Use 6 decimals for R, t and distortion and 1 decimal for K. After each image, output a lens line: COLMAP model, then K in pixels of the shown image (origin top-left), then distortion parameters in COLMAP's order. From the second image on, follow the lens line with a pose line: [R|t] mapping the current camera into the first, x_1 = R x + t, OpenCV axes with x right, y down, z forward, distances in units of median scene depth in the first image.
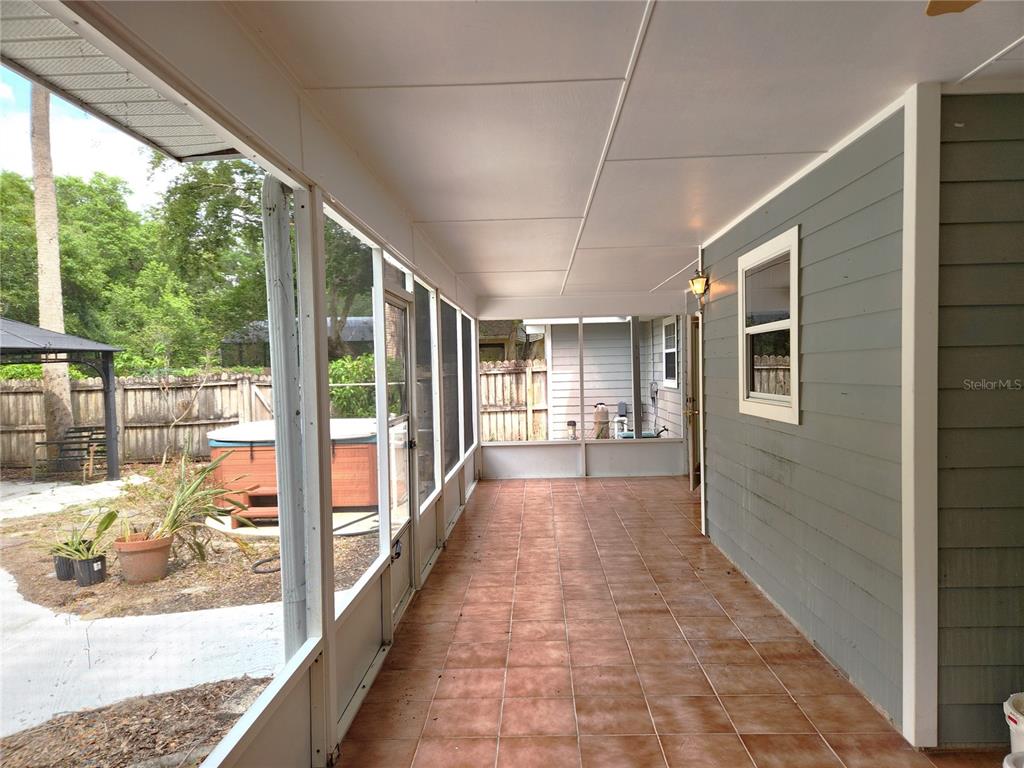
lens RADIAL K [[702.2, 0, 512.5], [0, 702.2, 391.9], [0, 0, 1]] dist [0.004307, -0.000186]
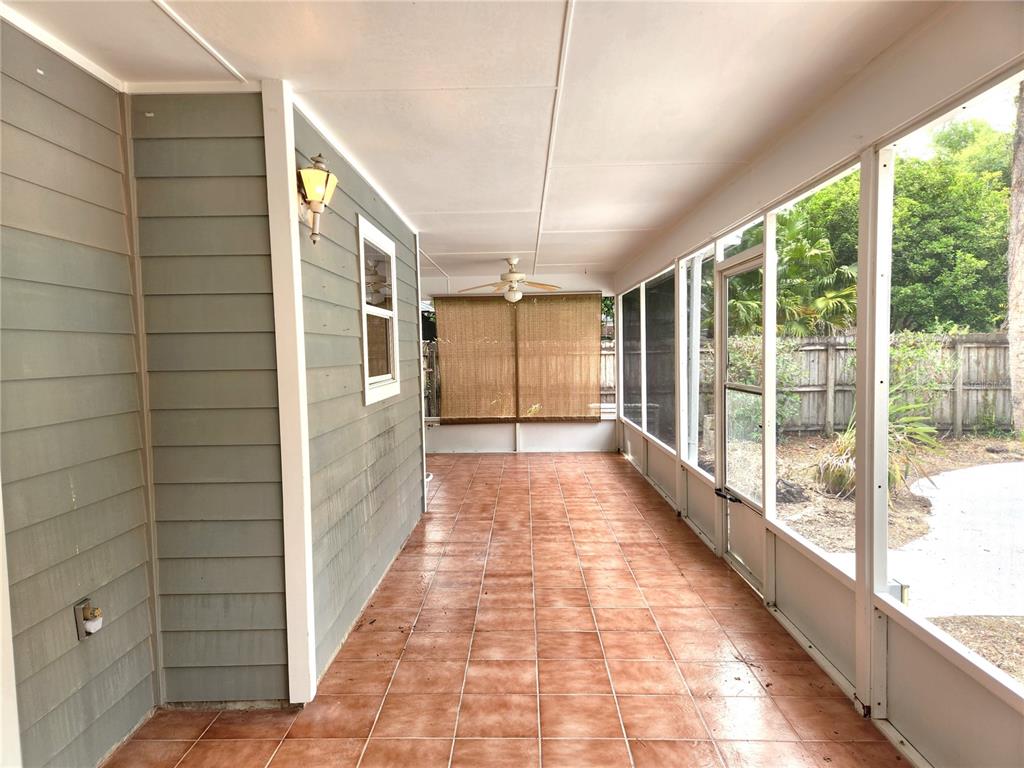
lens RADIAL K [[702.2, 0, 512.5], [0, 702.2, 391.9], [0, 0, 1]] dist [0.004307, -0.000186]
pose [[-0.998840, 0.045058, -0.016958, 0.194050], [0.043260, 0.994576, 0.094587, -0.065556], [0.021128, 0.093744, -0.995372, 2.116167]]
